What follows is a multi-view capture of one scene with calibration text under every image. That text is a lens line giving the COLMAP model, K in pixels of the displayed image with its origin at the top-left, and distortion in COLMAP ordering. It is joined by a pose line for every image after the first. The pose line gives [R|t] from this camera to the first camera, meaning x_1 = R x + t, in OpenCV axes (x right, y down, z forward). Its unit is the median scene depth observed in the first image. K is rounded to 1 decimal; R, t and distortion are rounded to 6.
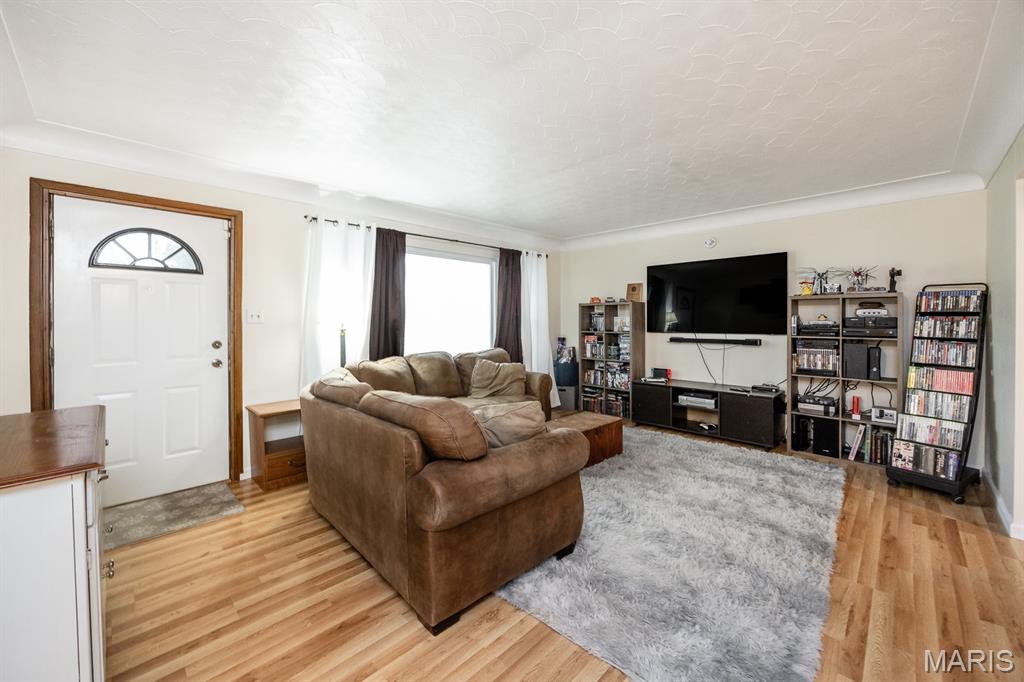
lens RADIAL K [[398.7, 0, 511.9], [0, 398.7, 323.3], [0, 0, 1]] dist [-0.004813, -0.000013]
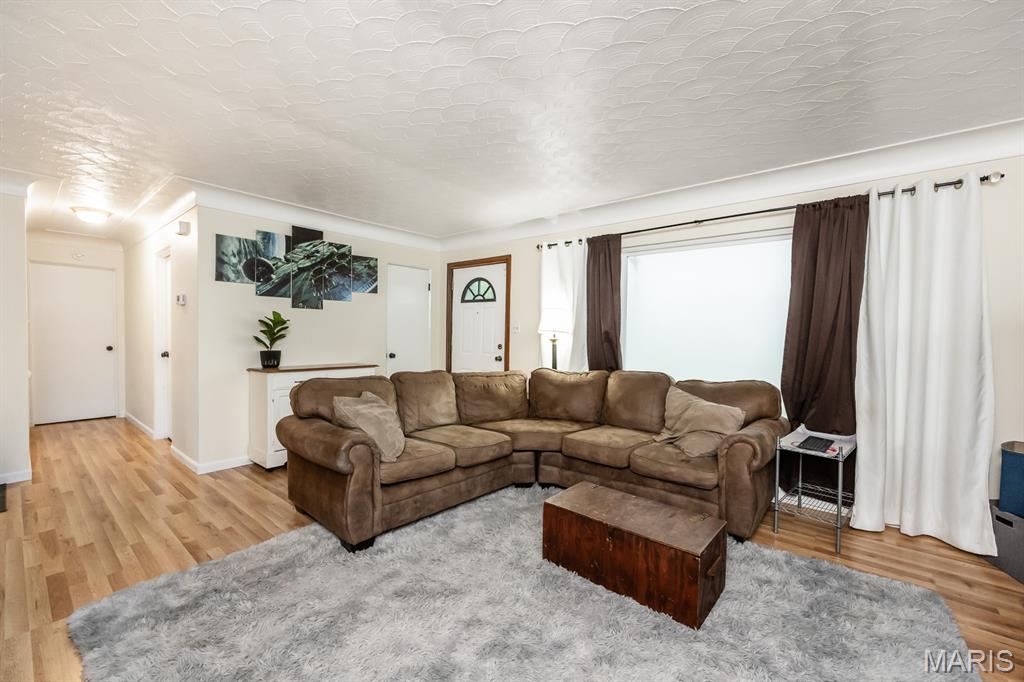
lens RADIAL K [[428.0, 0, 516.4], [0, 428.0, 342.2], [0, 0, 1]] dist [-0.002745, -0.000178]
pose [[0.085083, 0.029521, -0.995936, 0.880076], [-0.017697, 0.999448, 0.028113, -0.010245], [0.996217, 0.015234, 0.085559, 0.907746]]
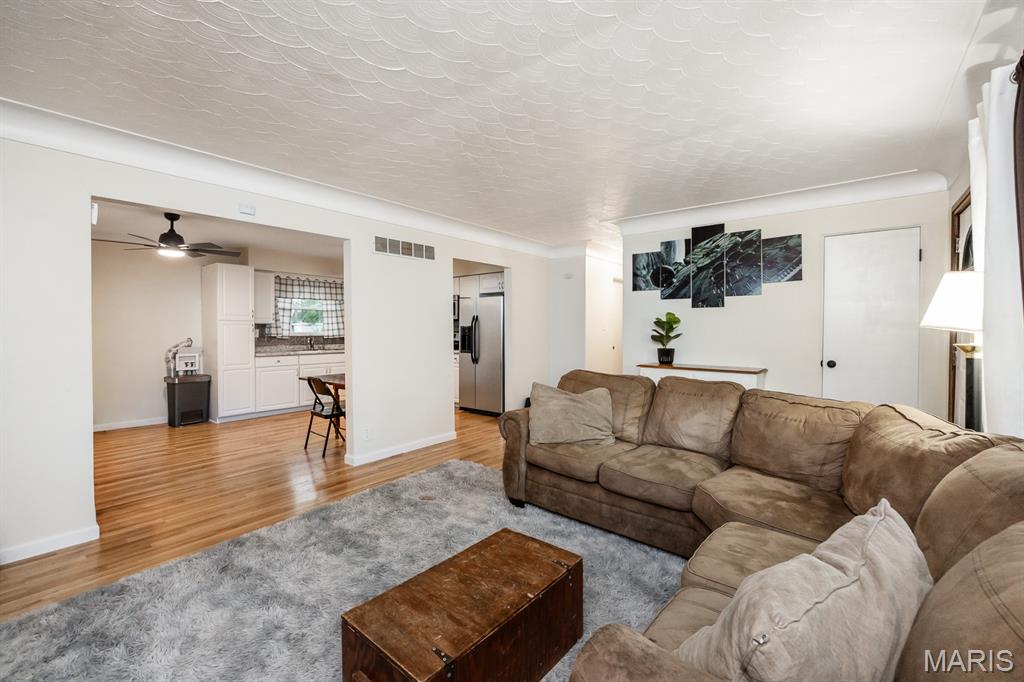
lens RADIAL K [[432.1, 0, 504.7], [0, 432.1, 336.0], [0, 0, 1]] dist [-0.004651, -0.000109]
pose [[-0.996407, 0.007413, -0.084371, 0.214907], [0.005391, 0.999693, 0.024175, -0.013500], [0.084524, 0.023634, -0.996141, 1.642556]]
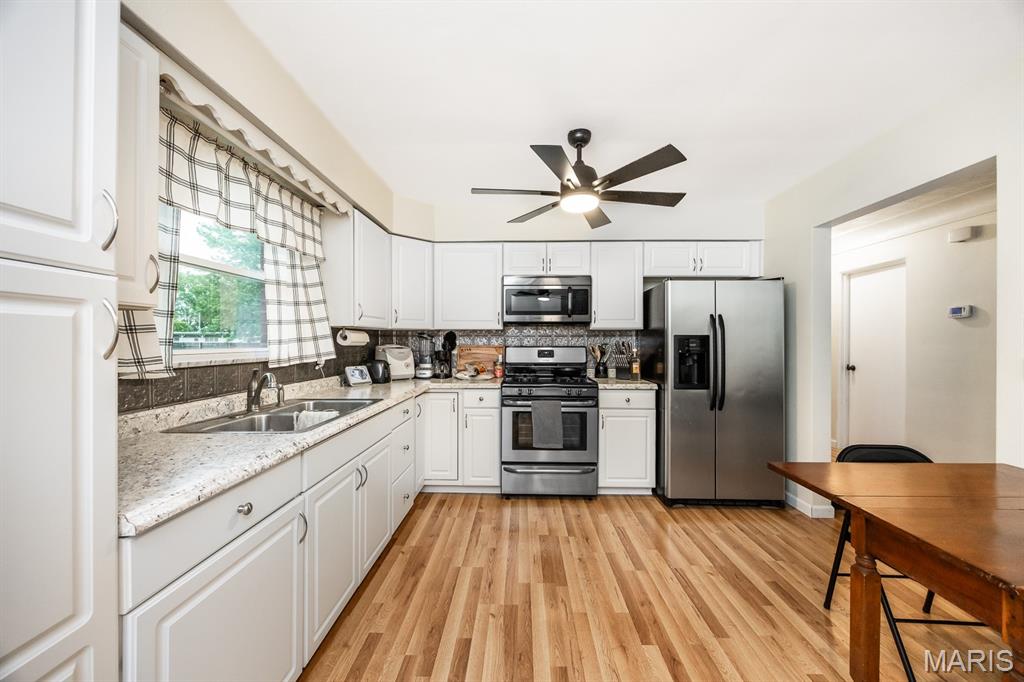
lens RADIAL K [[398.7, 0, 506.9], [0, 398.7, 340.8], [0, 0, 1]] dist [-0.004813, -0.000013]
pose [[-0.730694, -0.000145, -0.682705, 1.191886], [-0.007536, 0.999941, 0.007853, -0.005657], [0.682664, 0.010883, -0.730652, -0.065868]]
